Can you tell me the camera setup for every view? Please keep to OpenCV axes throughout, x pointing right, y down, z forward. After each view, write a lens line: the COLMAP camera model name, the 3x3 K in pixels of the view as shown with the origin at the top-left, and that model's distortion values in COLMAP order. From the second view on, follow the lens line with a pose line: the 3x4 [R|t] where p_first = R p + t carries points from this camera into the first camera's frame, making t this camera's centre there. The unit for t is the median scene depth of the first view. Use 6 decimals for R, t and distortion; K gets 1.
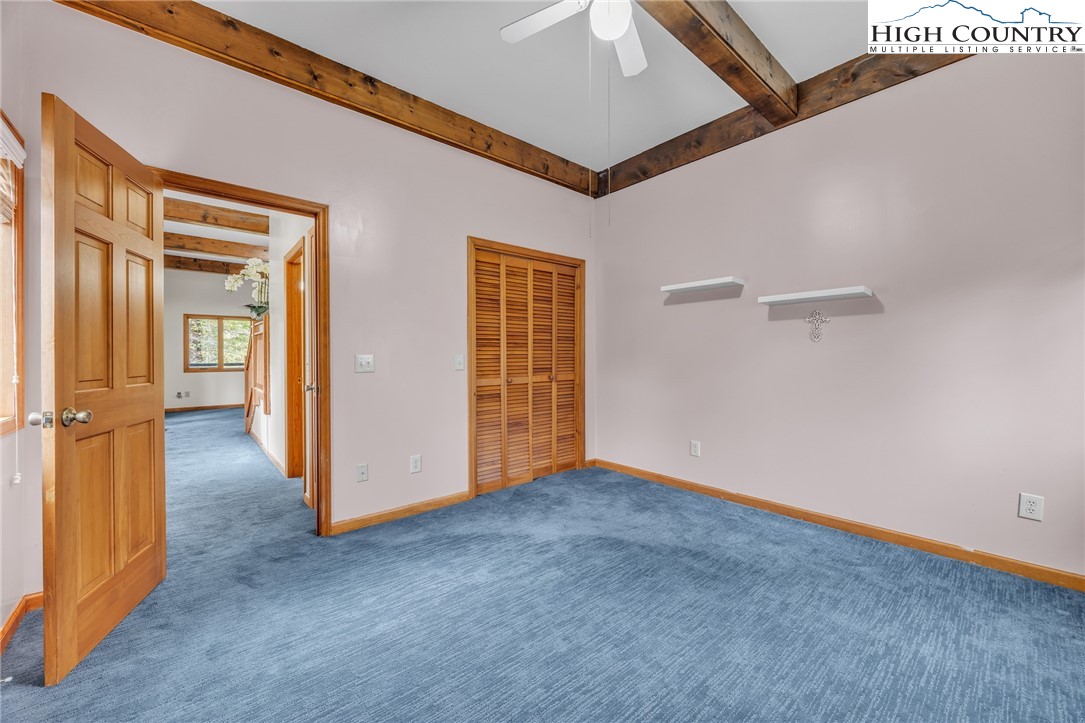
lens RADIAL K [[418.8, 0, 548.3], [0, 418.8, 356.7], [0, 0, 1]] dist [0.000135, -0.000003]
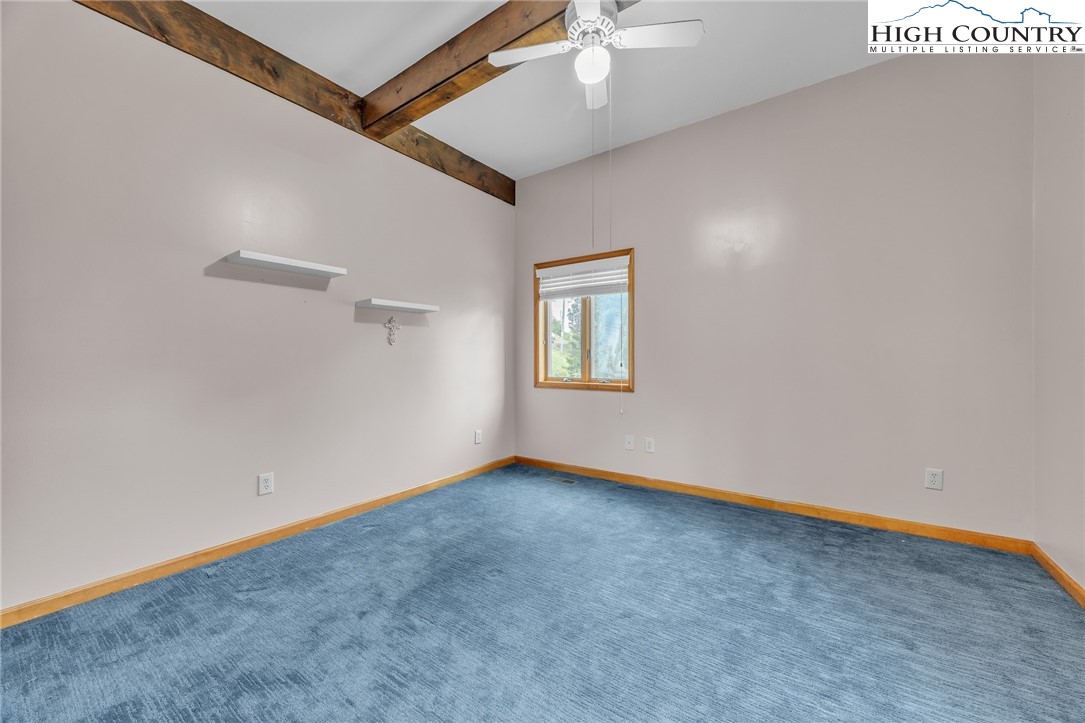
lens RADIAL K [[418.8, 0, 547.3], [0, 418.8, 360.9], [0, 0, 1]] dist [0.000135, -0.000003]
pose [[-0.232028, 0.003511, 0.972703, -0.514338], [0.008373, 0.999964, -0.001612, 0.011793], [-0.972673, 0.007770, -0.232049, 0.754356]]
